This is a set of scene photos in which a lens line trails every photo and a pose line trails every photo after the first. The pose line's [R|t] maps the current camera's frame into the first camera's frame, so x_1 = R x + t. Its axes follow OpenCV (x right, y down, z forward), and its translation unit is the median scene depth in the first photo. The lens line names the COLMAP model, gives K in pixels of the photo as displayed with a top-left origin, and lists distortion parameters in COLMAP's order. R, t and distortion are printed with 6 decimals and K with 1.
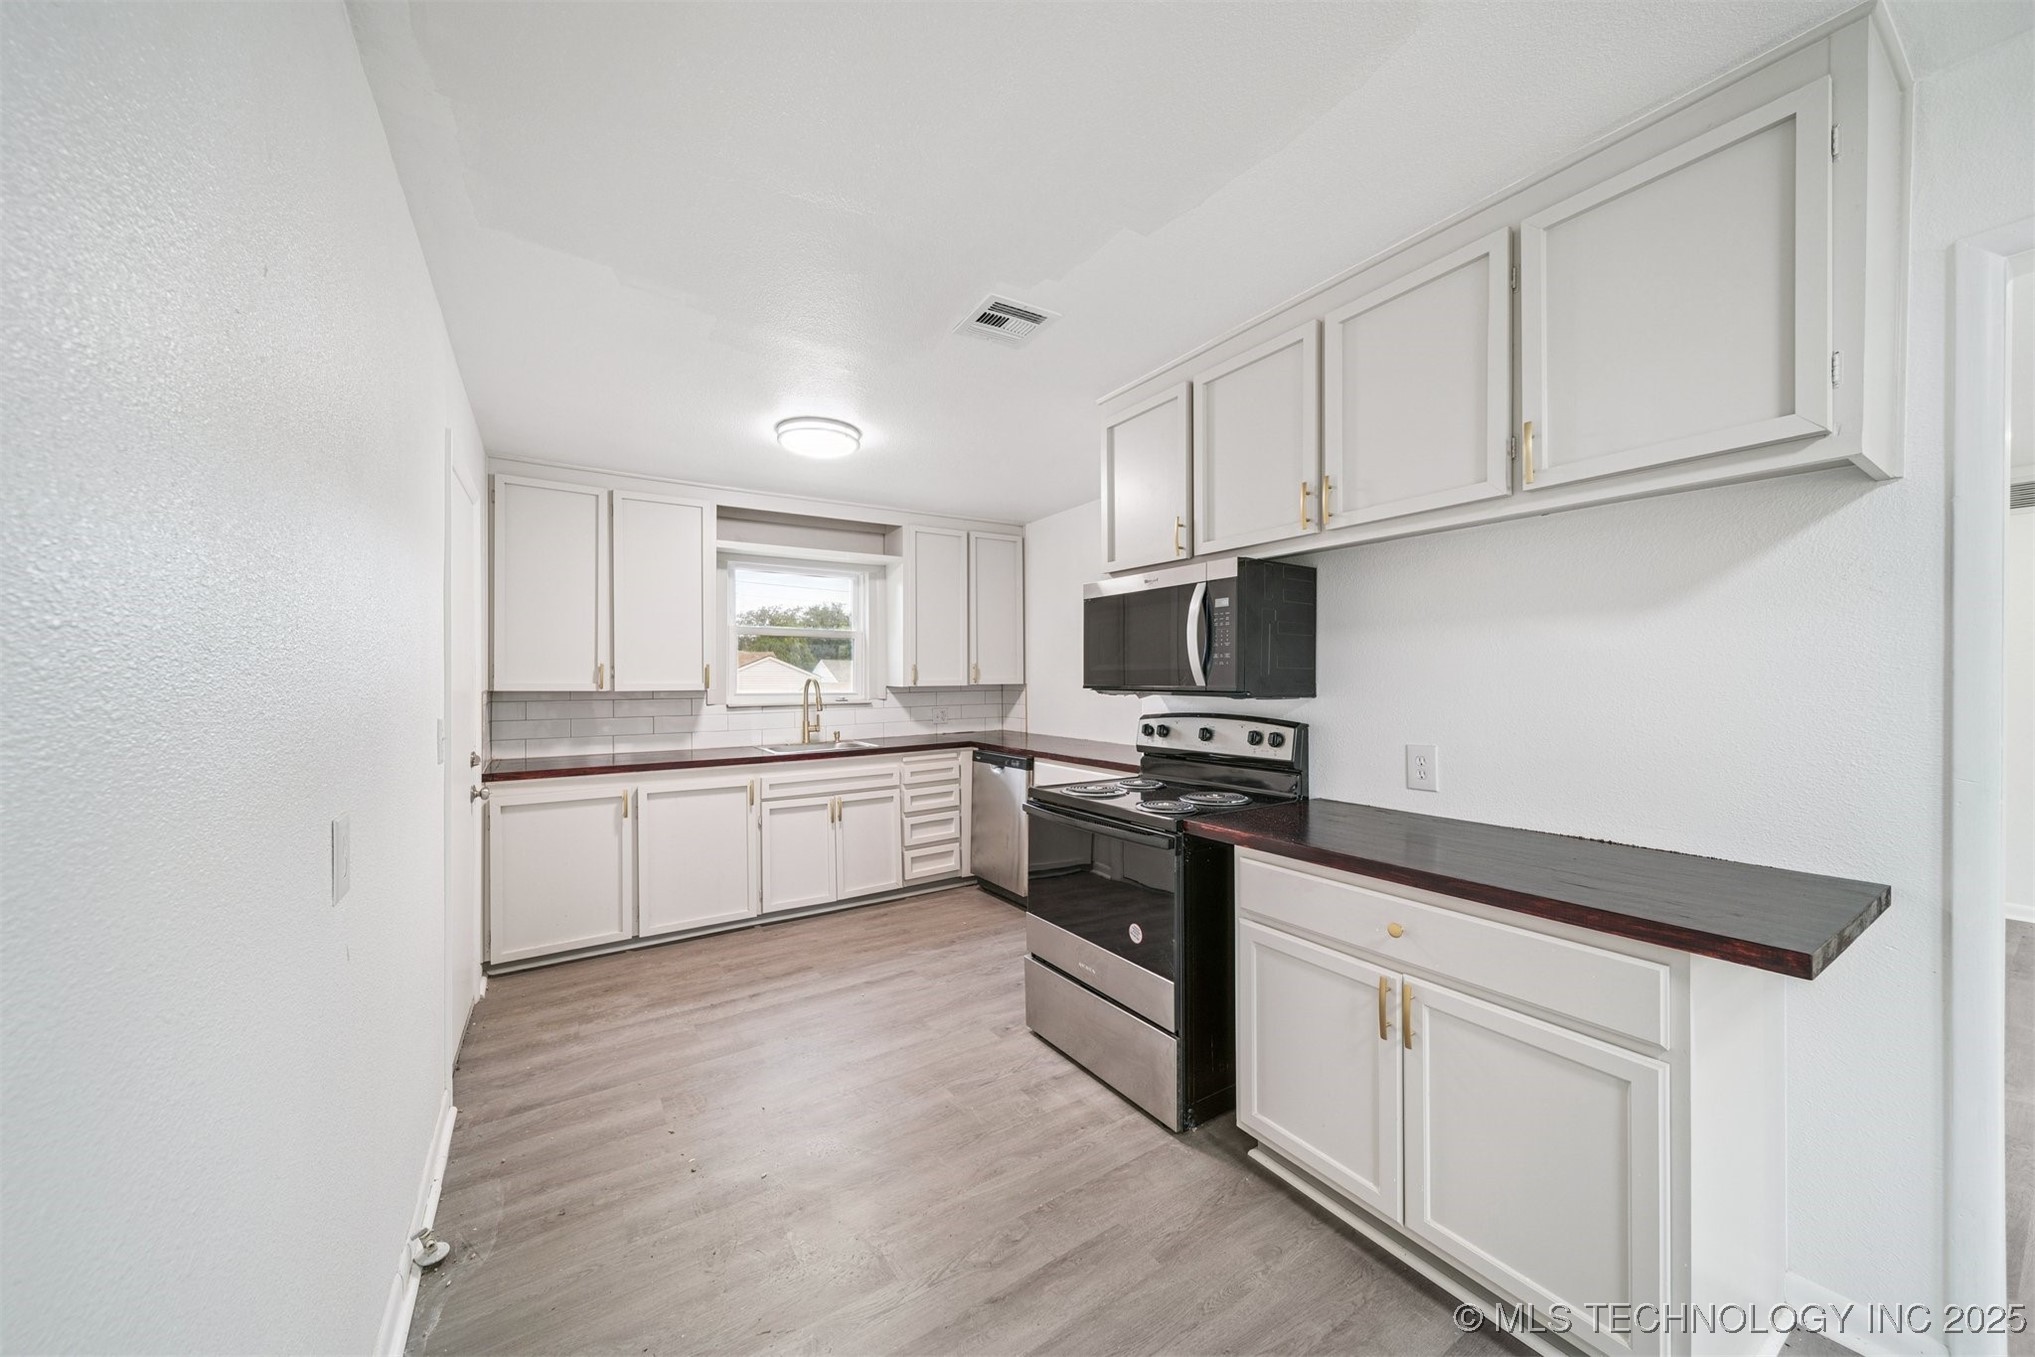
lens RADIAL K [[723.8, 0, 1017.1], [0, 723.8, 673.8], [0, 0, 1]] dist [0.001382, 0.000151]
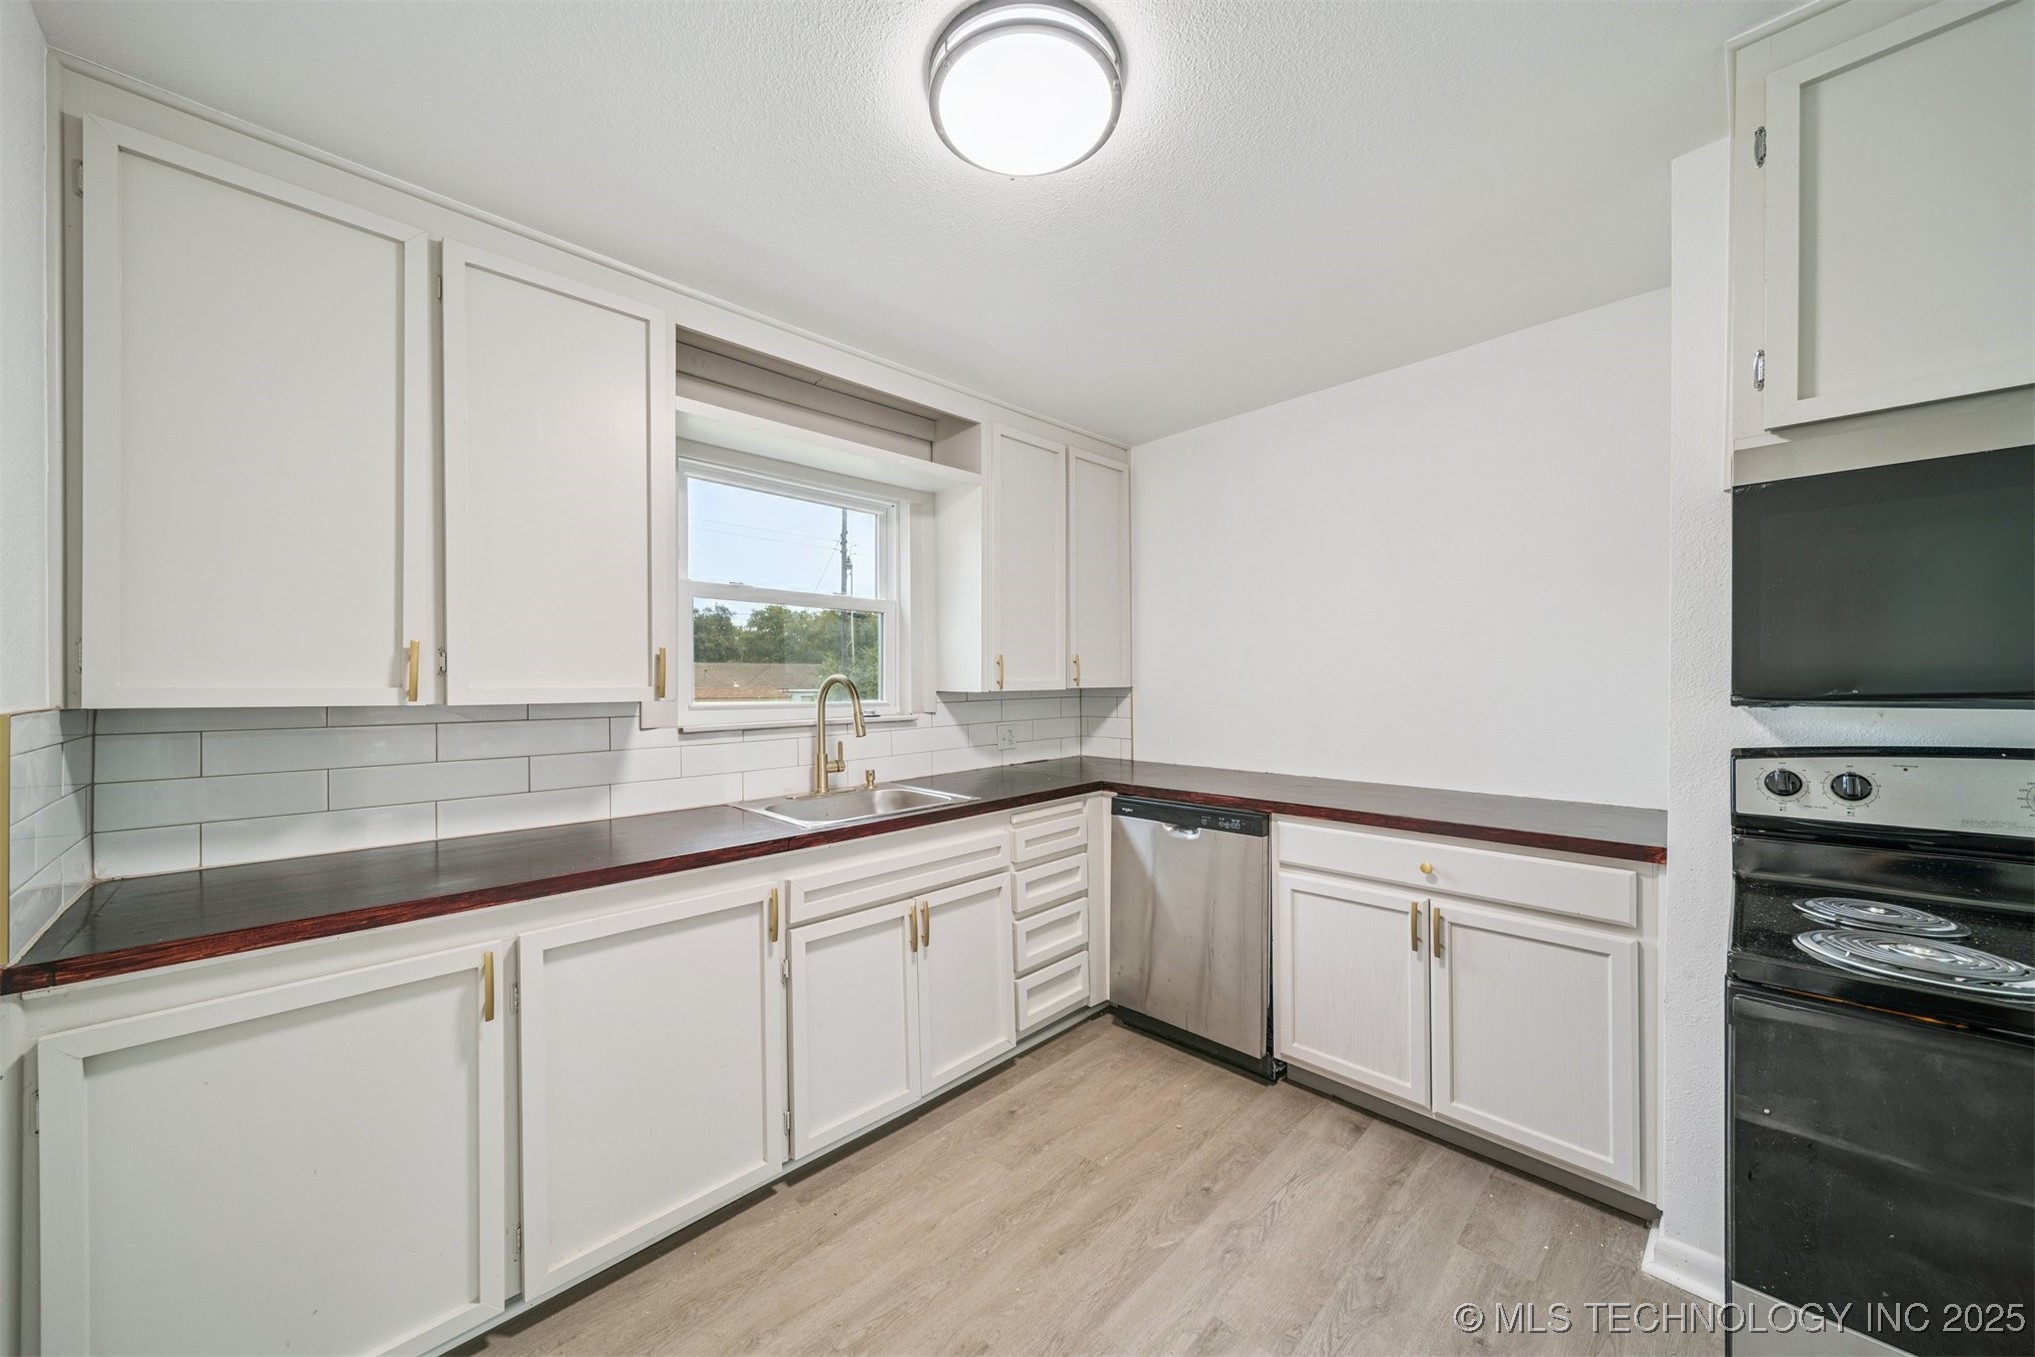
lens RADIAL K [[723.8, 0, 1017.1], [0, 723.8, 680.5], [0, 0, 1]] dist [0.001382, 0.000151]
pose [[0.979314, -0.001097, 0.202344, -0.272793], [0.000455, 0.999995, 0.003217, 0.007000], [-0.202347, -0.003058, 0.979309, 0.445651]]
